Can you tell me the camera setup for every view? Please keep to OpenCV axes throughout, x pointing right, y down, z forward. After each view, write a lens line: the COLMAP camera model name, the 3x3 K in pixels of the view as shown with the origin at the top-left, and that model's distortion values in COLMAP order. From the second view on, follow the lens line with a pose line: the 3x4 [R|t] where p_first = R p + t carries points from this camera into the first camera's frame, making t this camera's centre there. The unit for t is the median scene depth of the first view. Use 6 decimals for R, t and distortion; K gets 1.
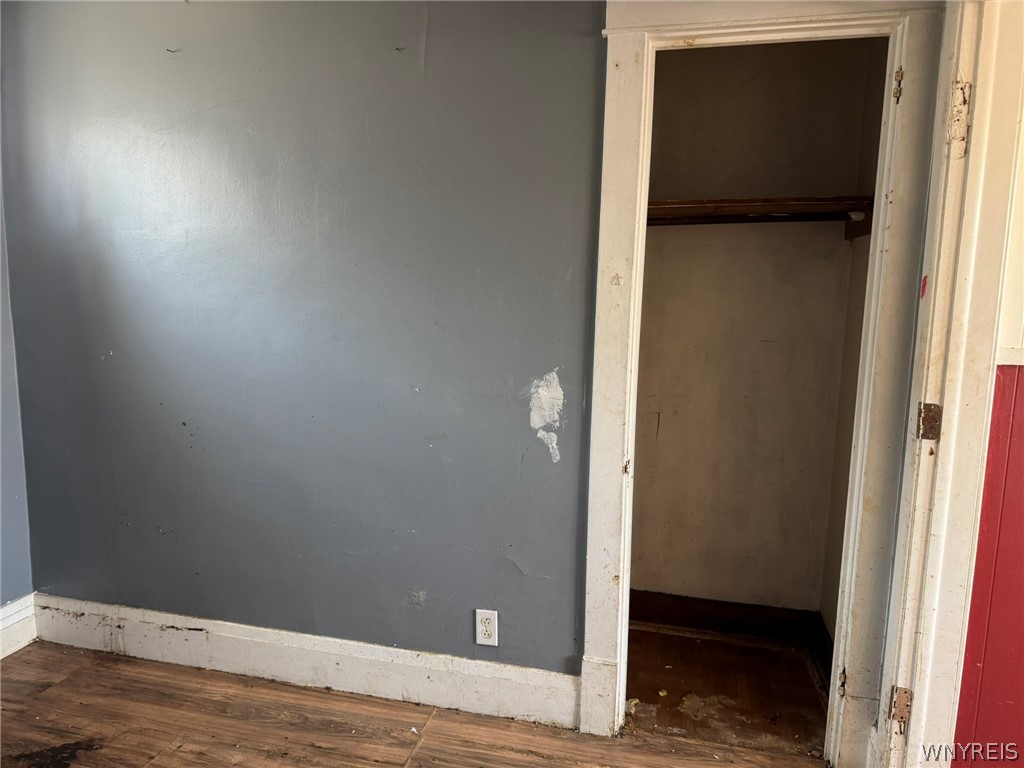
lens RADIAL K [[715.7, 0, 512.2], [0, 715.7, 385.9], [0, 0, 1]] dist [0.032551, -0.019560]
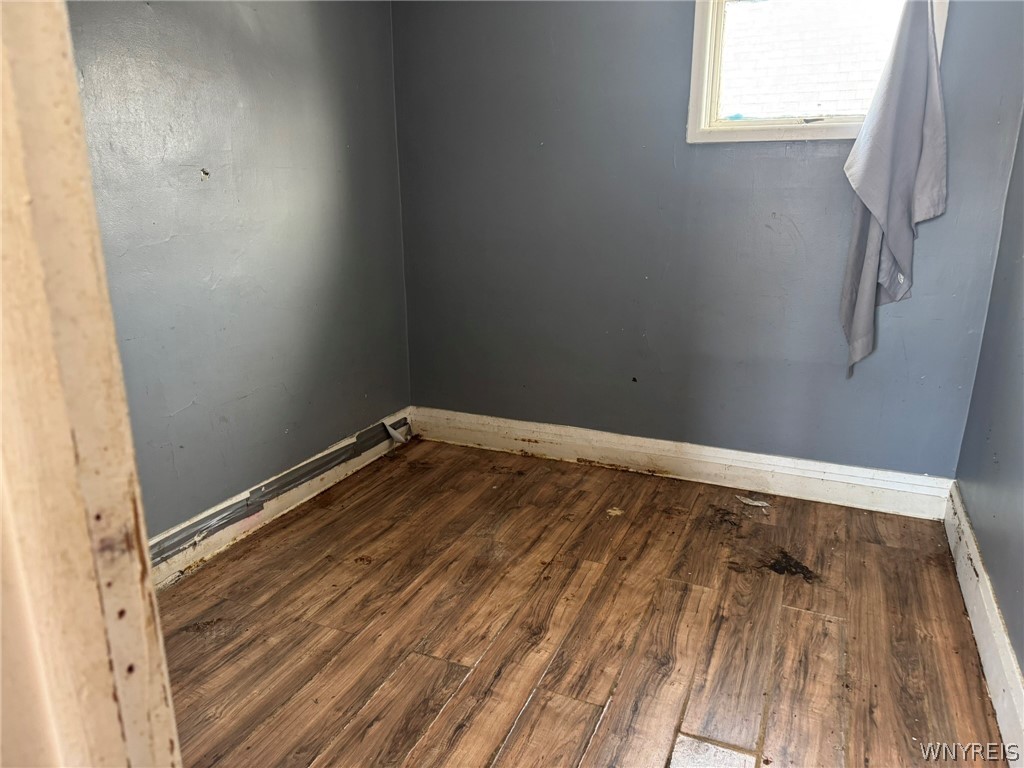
lens RADIAL K [[715.7, 0, 512.1], [0, 715.7, 383.9], [0, 0, 1]] dist [0.032551, -0.019560]
pose [[-0.169427, 0.244759, -0.954666, 0.508720], [-0.129489, 0.954745, 0.267760, -0.059636], [0.976999, 0.168984, -0.130066, 0.560472]]
